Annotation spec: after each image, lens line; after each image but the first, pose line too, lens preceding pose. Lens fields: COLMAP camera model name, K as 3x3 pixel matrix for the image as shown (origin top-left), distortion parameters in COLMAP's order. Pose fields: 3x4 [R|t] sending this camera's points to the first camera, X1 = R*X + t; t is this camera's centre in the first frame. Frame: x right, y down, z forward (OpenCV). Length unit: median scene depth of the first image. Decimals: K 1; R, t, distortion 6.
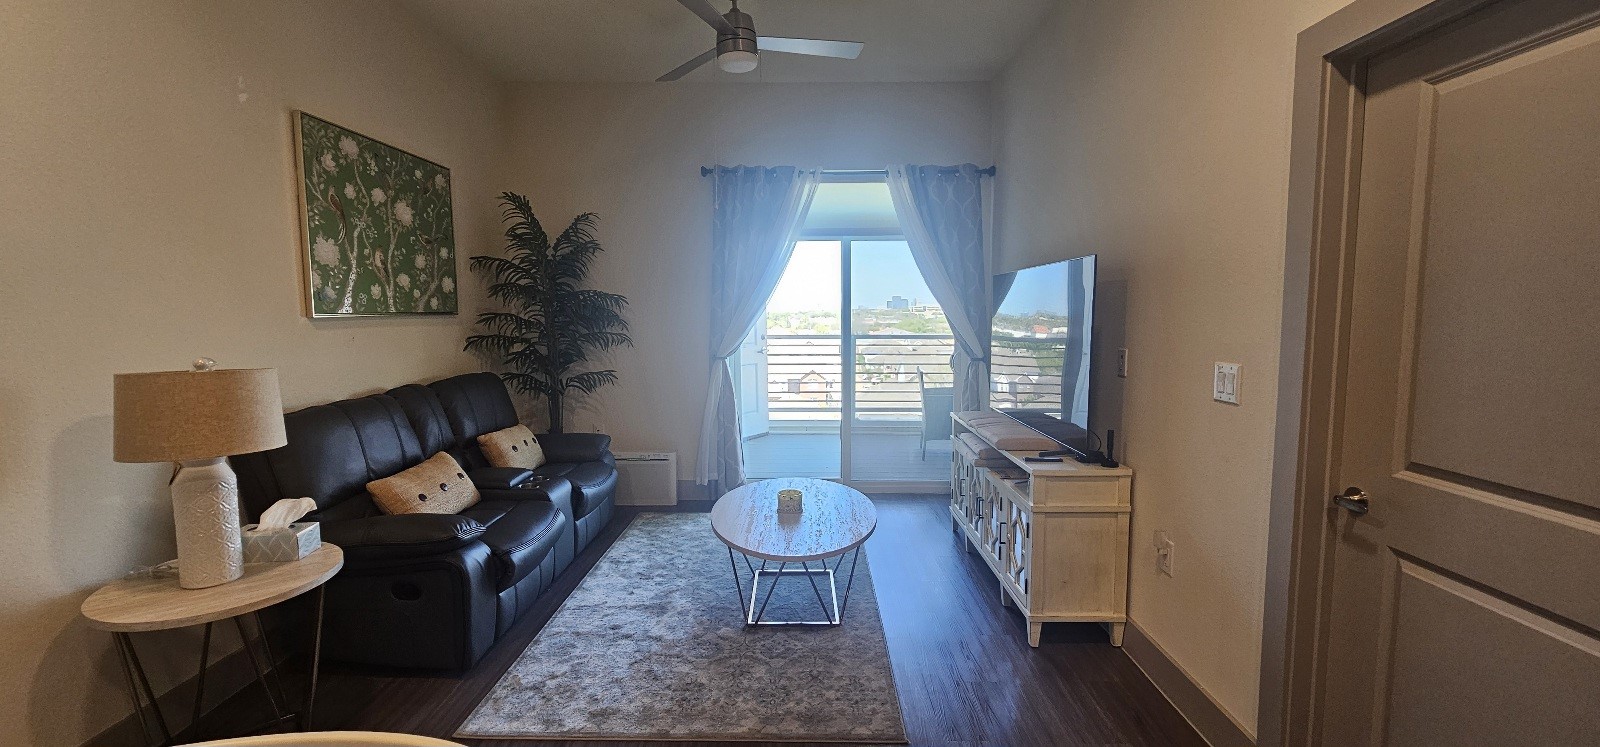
lens RADIAL K [[657.2, 0, 800.0], [0, 657.2, 373.5], [0, 0, 1]] dist [-0.001889, 0.000021]
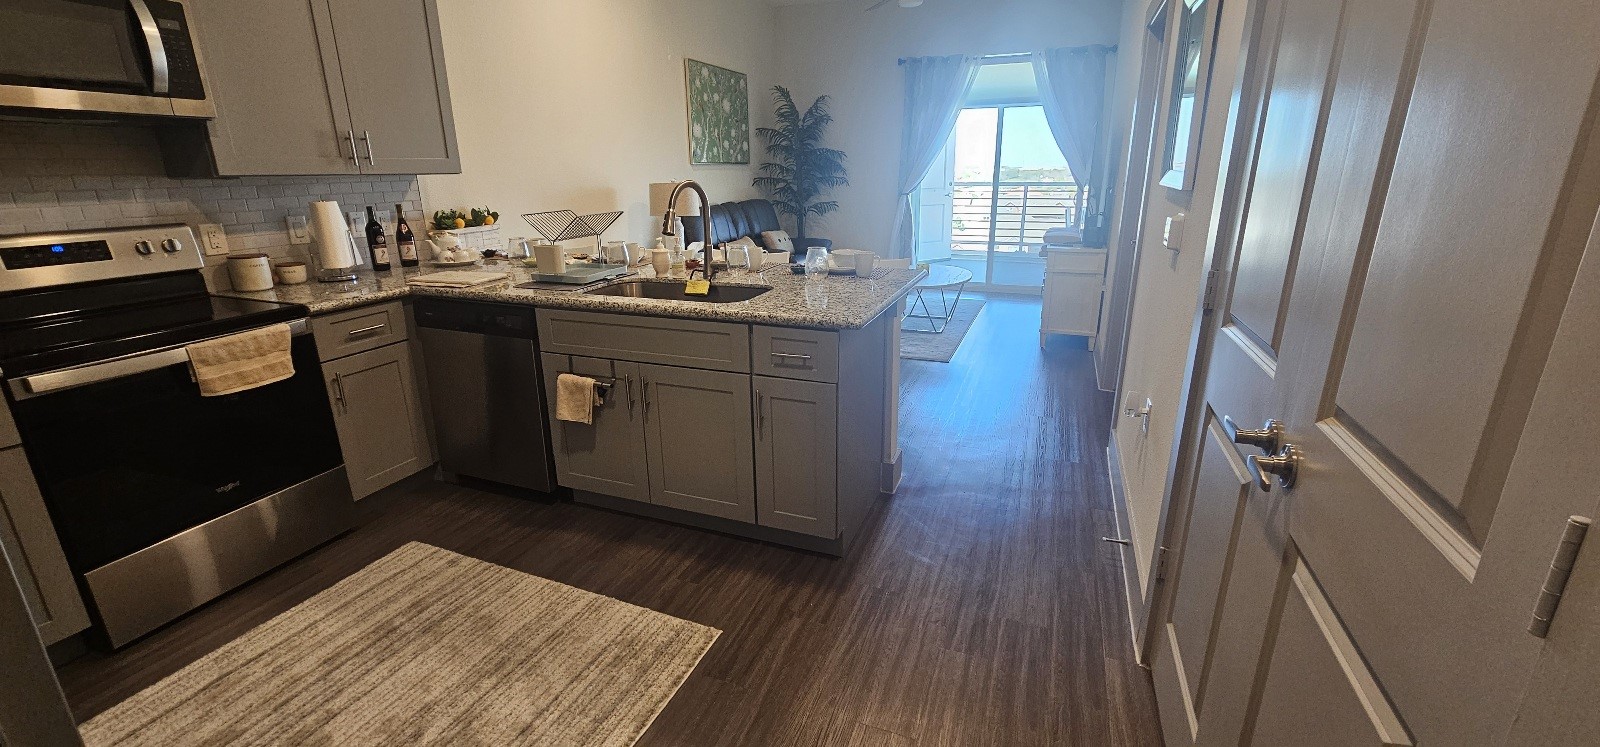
lens RADIAL K [[657.2, 0, 800.0], [0, 657.2, 373.5], [0, 0, 1]] dist [-0.001889, 0.000021]
pose [[0.937660, 0.097008, -0.333740, 0.243391], [-0.026485, 0.977409, 0.209692, 0.085784], [0.346542, -0.187781, 0.919047, -0.673385]]
